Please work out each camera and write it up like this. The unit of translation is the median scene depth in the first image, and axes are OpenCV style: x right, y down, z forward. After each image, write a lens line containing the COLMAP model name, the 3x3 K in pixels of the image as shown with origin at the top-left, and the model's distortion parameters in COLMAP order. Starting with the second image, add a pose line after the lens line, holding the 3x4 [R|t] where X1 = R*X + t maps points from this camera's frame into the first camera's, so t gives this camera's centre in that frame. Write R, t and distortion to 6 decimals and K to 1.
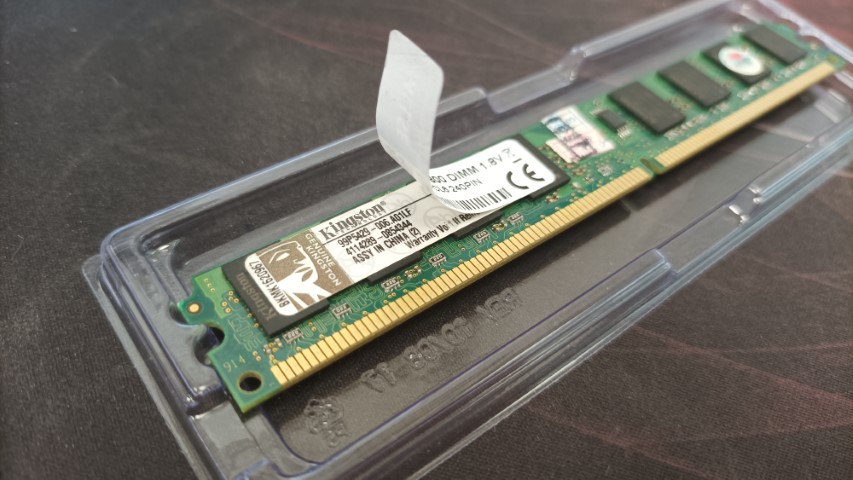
lens RADIAL K [[681.3, 0, 426.5], [0, 681.3, 240.0], [0, 0, 1]] dist [-0.057305, -0.015978]
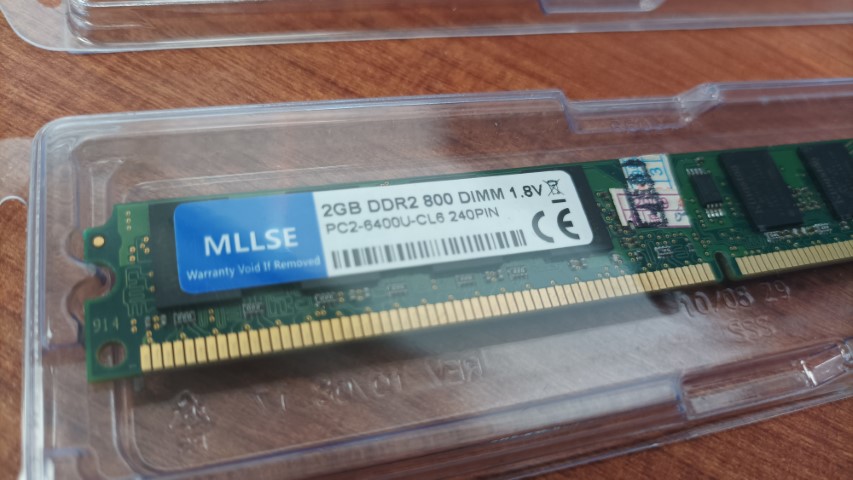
lens RADIAL K [[681.3, 0, 426.5], [0, 681.3, 240.0], [0, 0, 1]] dist [-0.057305, -0.015978]
pose [[0.912684, 0.381376, -0.146835, 0.145401], [-0.358544, 0.919682, 0.160095, -0.168119], [0.196098, -0.093469, 0.976119, 0.219237]]
